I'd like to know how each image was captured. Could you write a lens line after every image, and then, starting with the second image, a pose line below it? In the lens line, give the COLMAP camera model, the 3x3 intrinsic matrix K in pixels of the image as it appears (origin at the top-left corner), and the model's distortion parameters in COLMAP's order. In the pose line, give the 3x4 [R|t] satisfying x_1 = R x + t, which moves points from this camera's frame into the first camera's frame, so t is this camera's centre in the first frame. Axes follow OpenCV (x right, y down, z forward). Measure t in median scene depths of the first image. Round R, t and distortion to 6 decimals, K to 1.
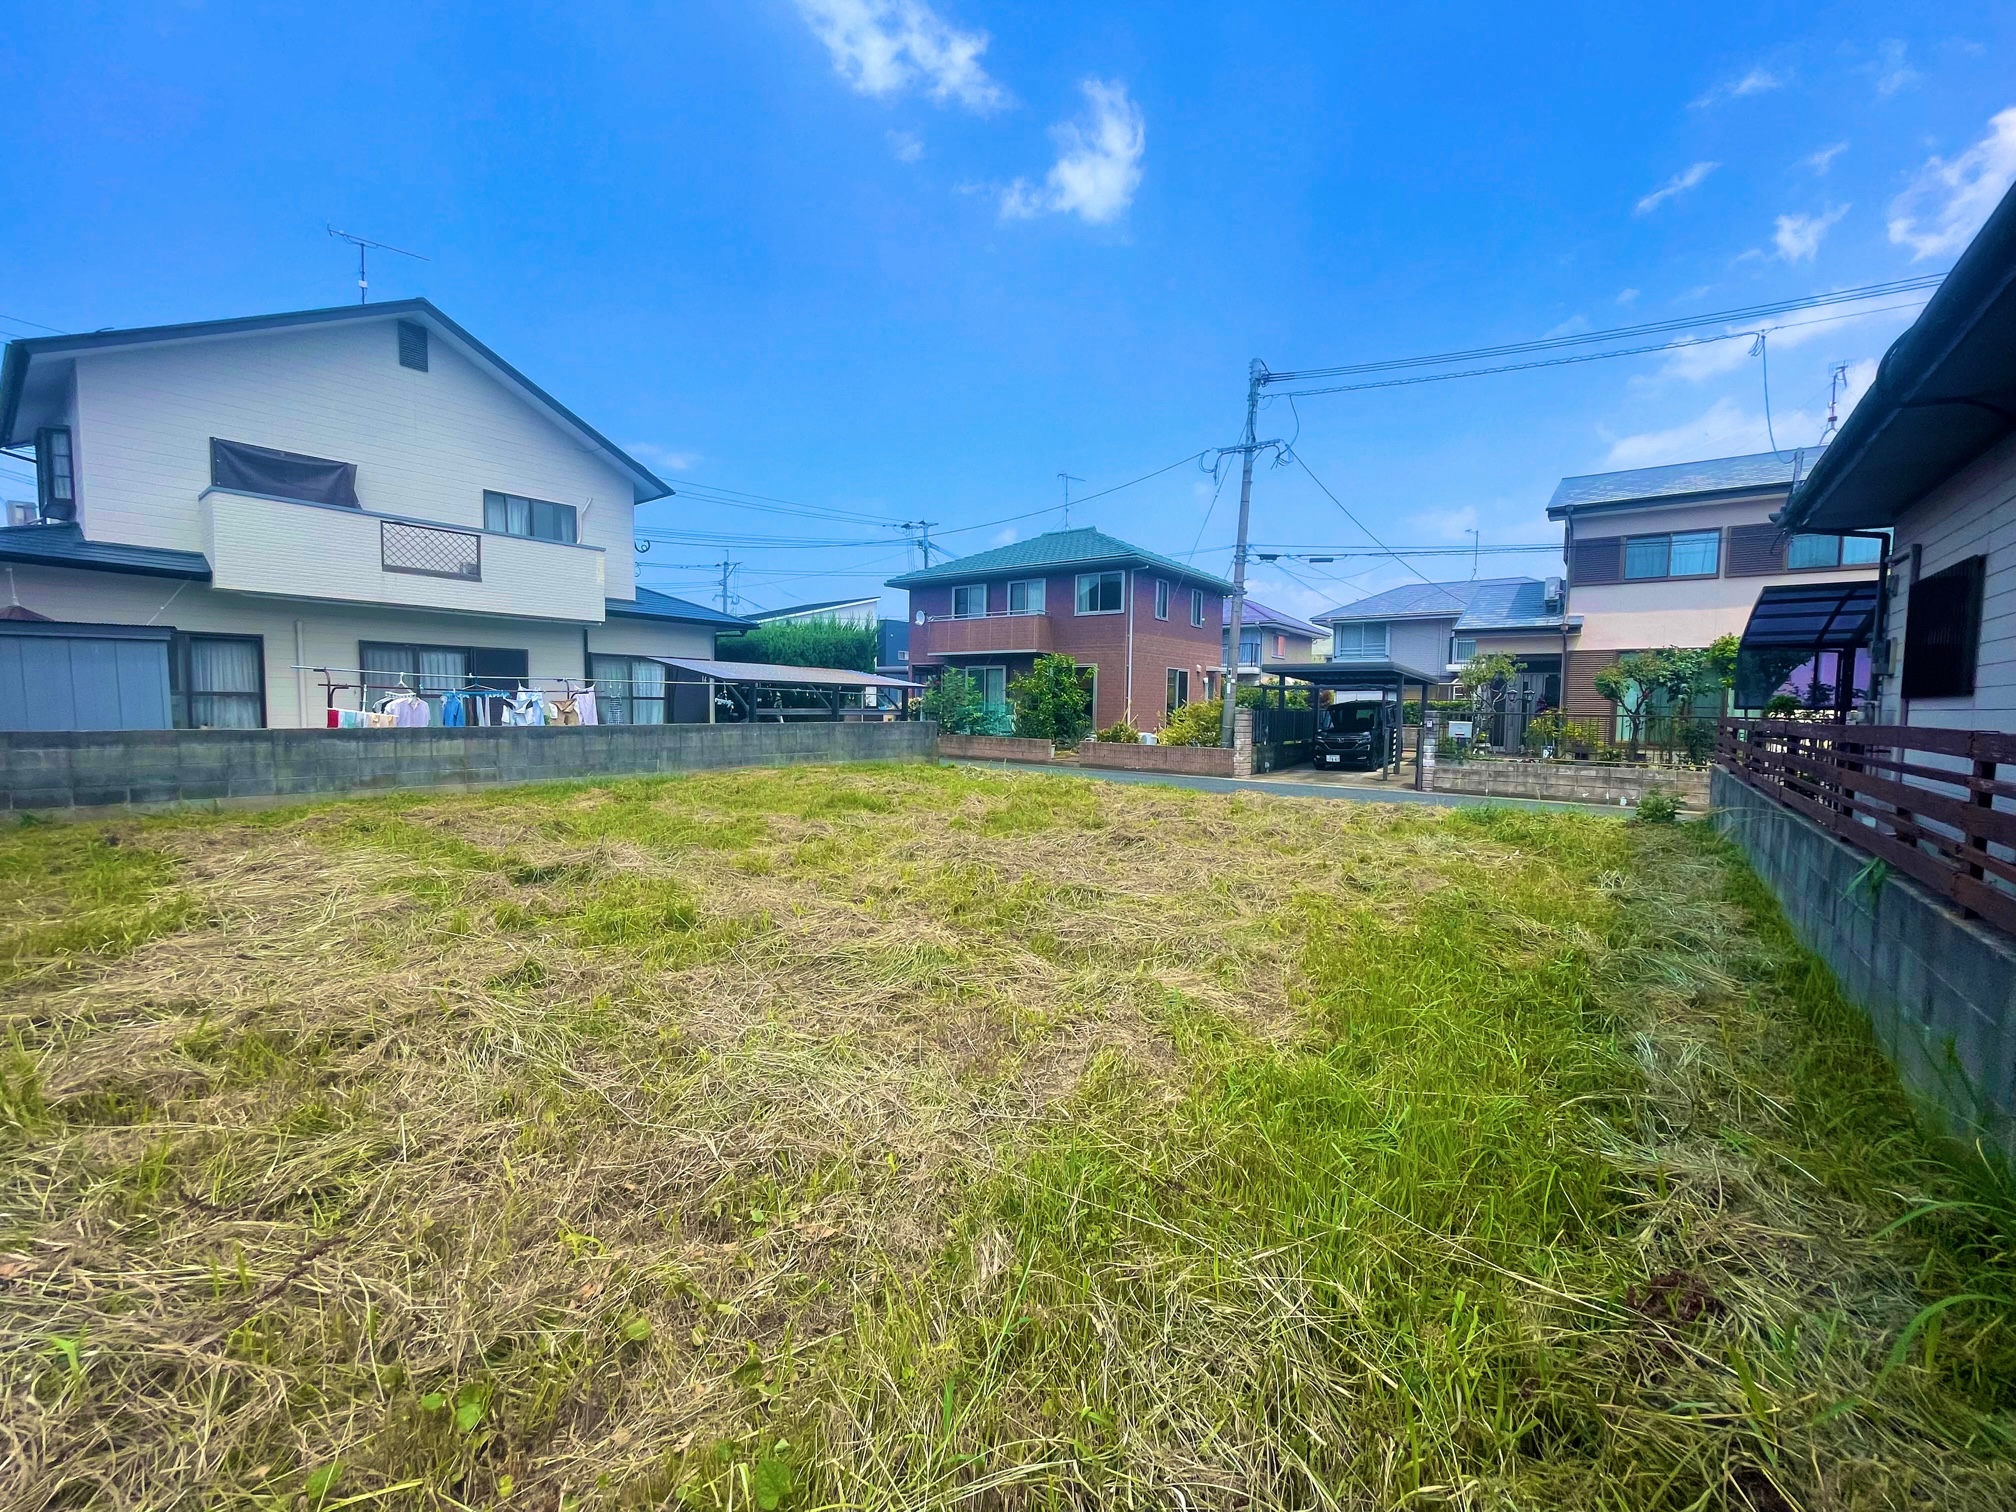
lens RADIAL K [[812.4, 0, 1008.0], [0, 812.4, 756.0], [0, 0, 1]] dist [-0.002170, 0.000061]
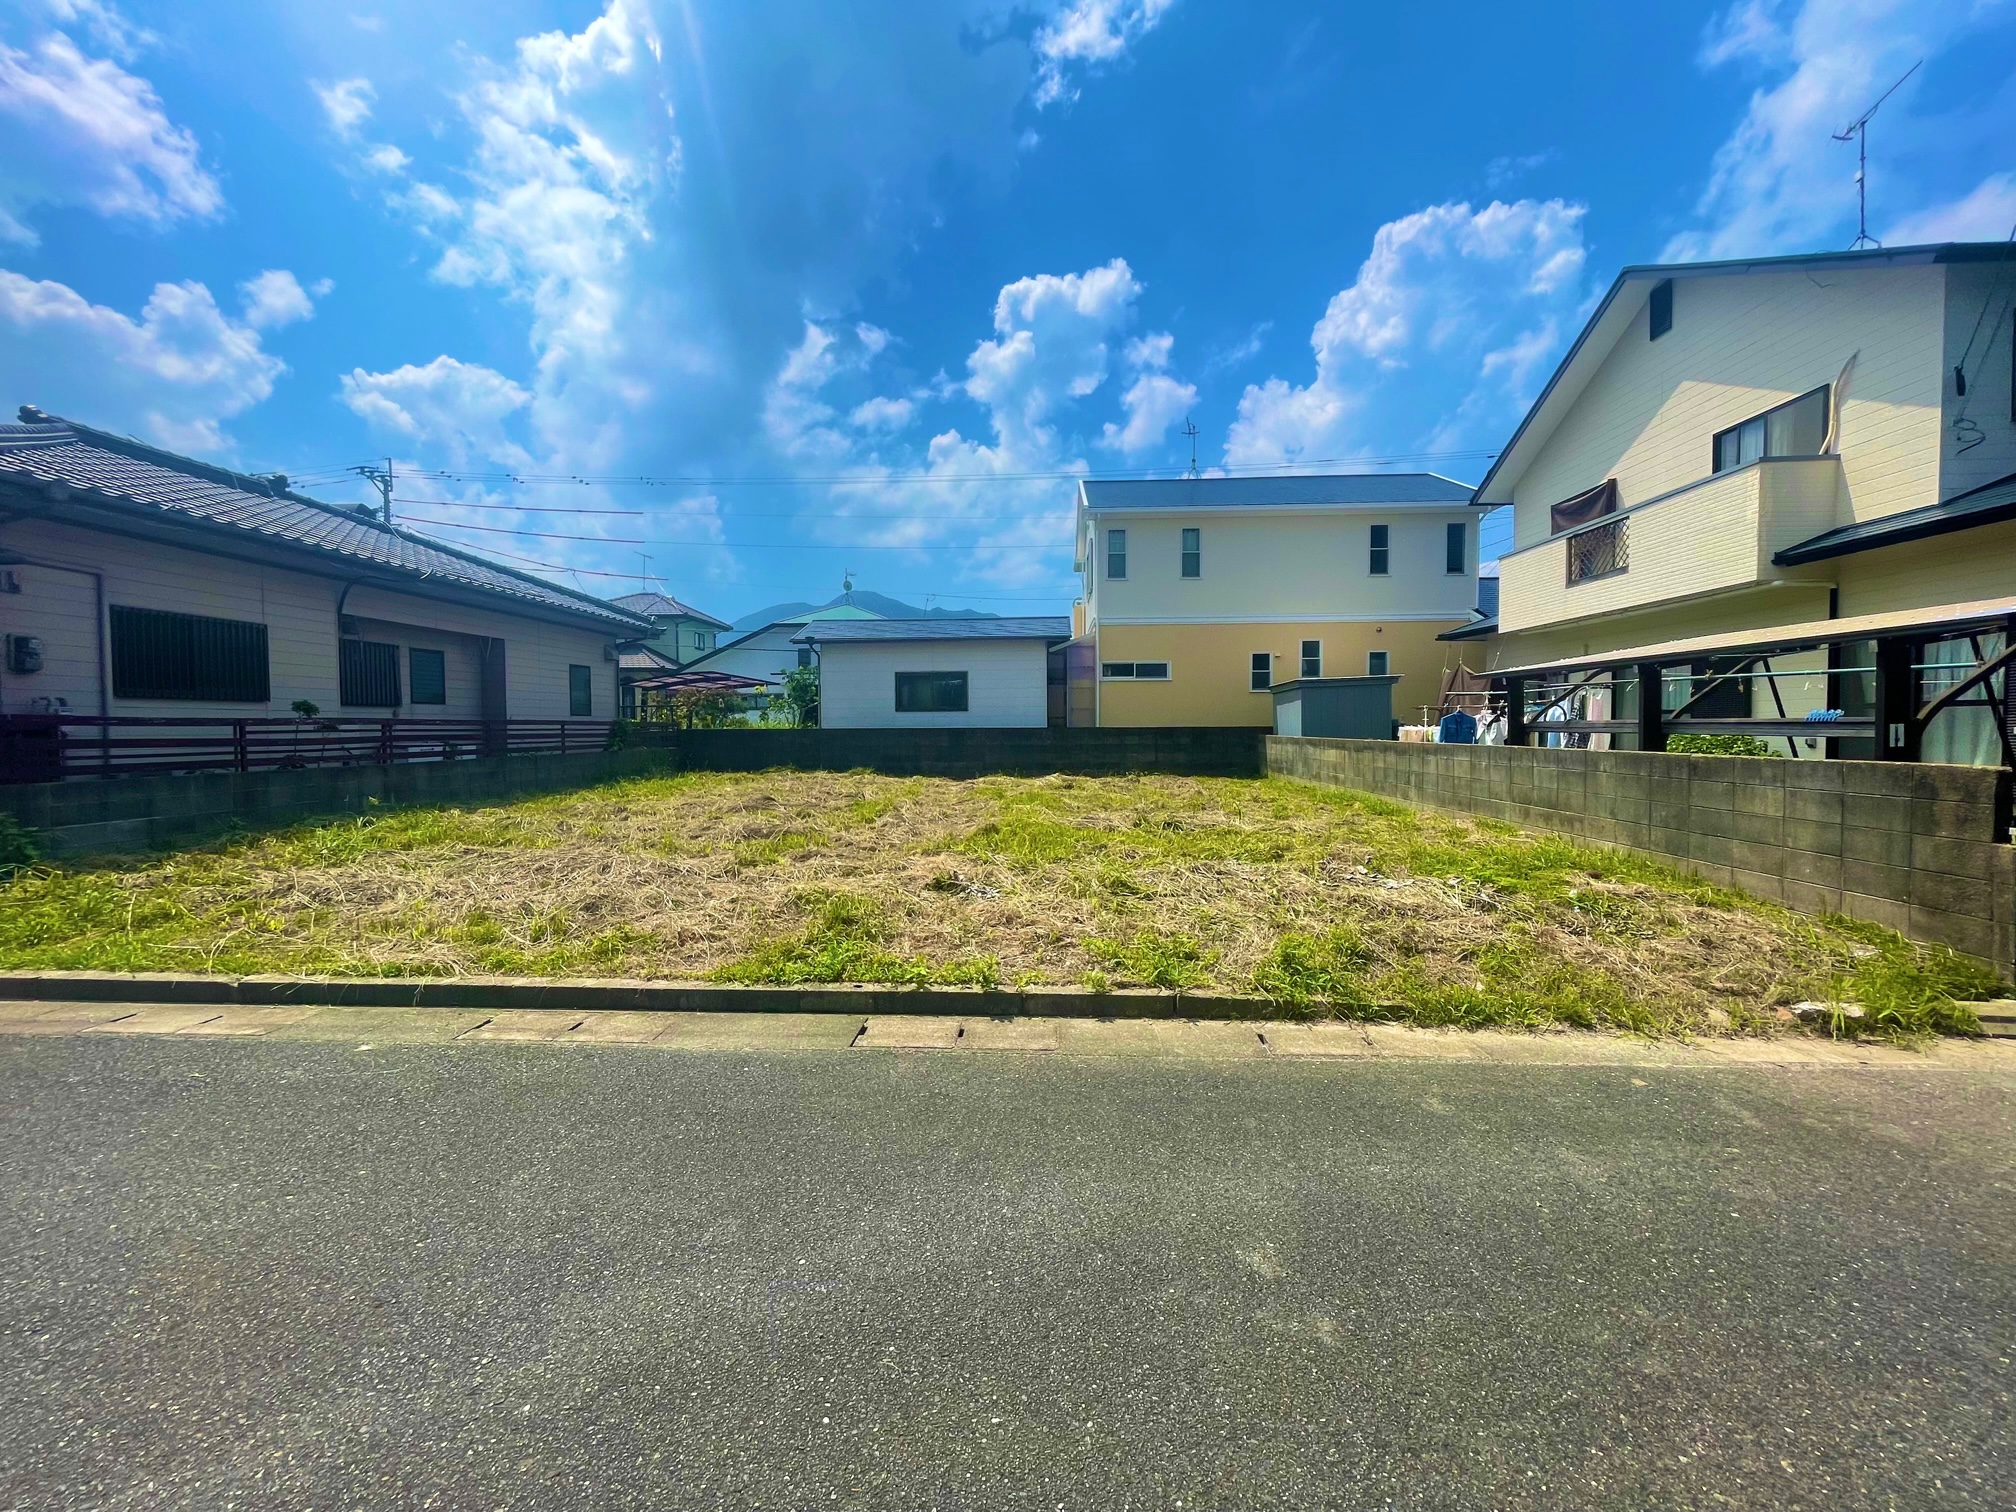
lens RADIAL K [[812.4, 0, 1008.0], [0, 812.4, 756.0], [0, 0, 1]] dist [-0.002170, 0.000061]
pose [[-0.825685, 0.010304, -0.564037, 0.353149], [-0.042055, 0.995927, 0.079758, -0.071719], [0.562562, 0.089575, -0.821888, 1.421068]]
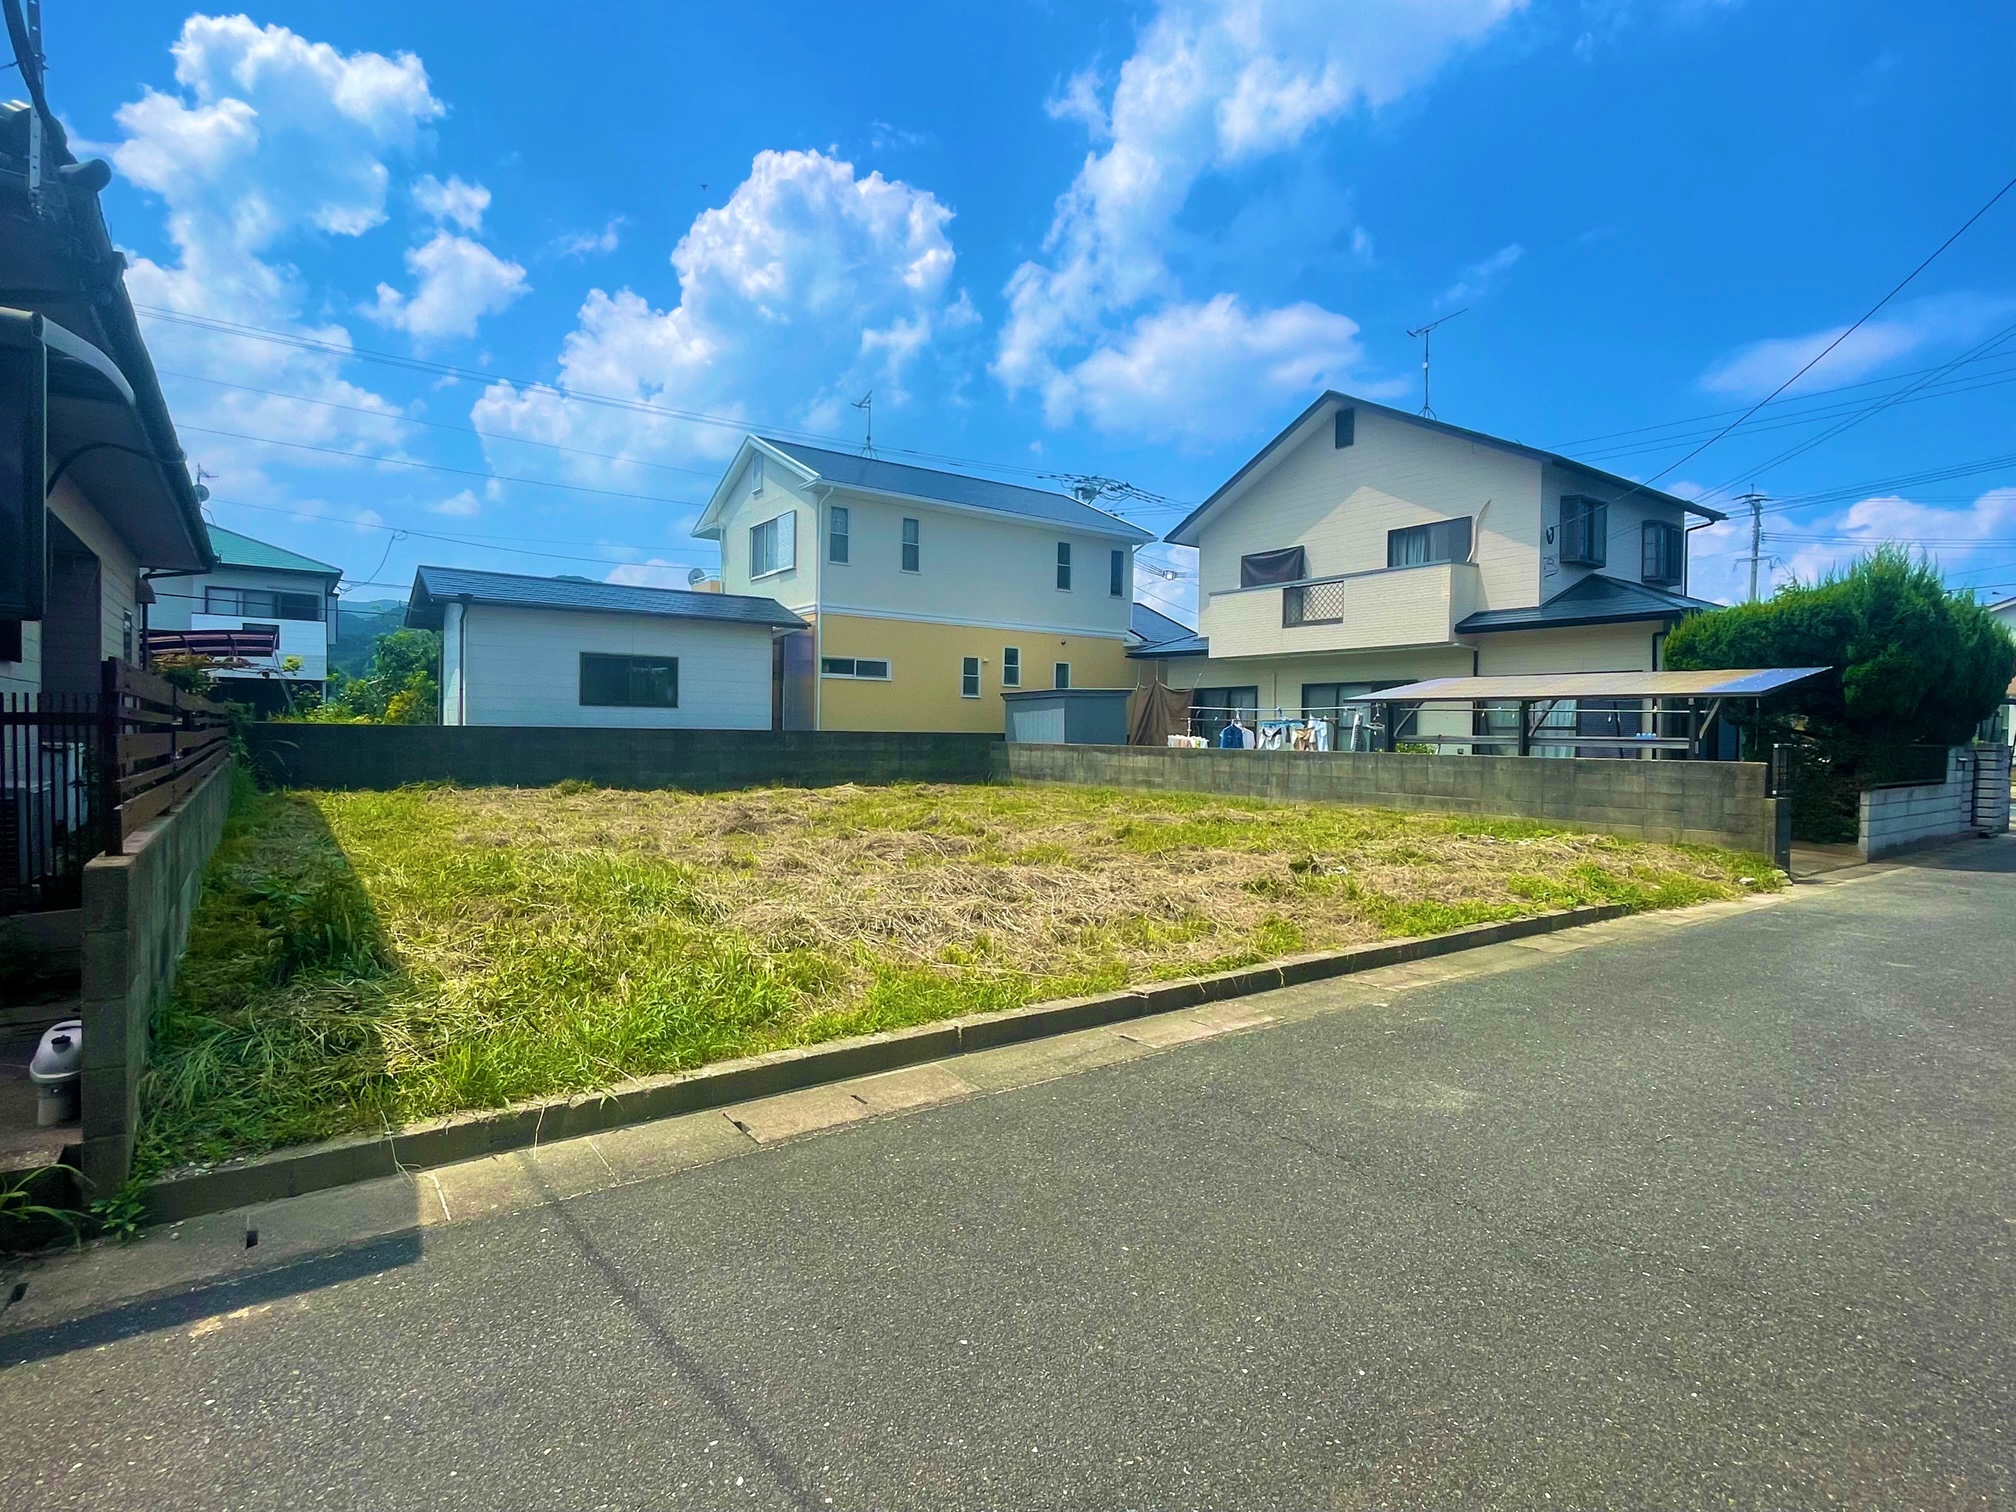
lens RADIAL K [[1010.6, 0, 1008.0], [0, 1010.6, 756.0], [0, 0, 1]] dist [0.006501, 0.000464]
pose [[-0.281882, 0.004476, -0.959439, 0.831840], [-0.077561, 0.996610, 0.027437, -0.039821], [0.956309, 0.082149, -0.280579, 1.026462]]
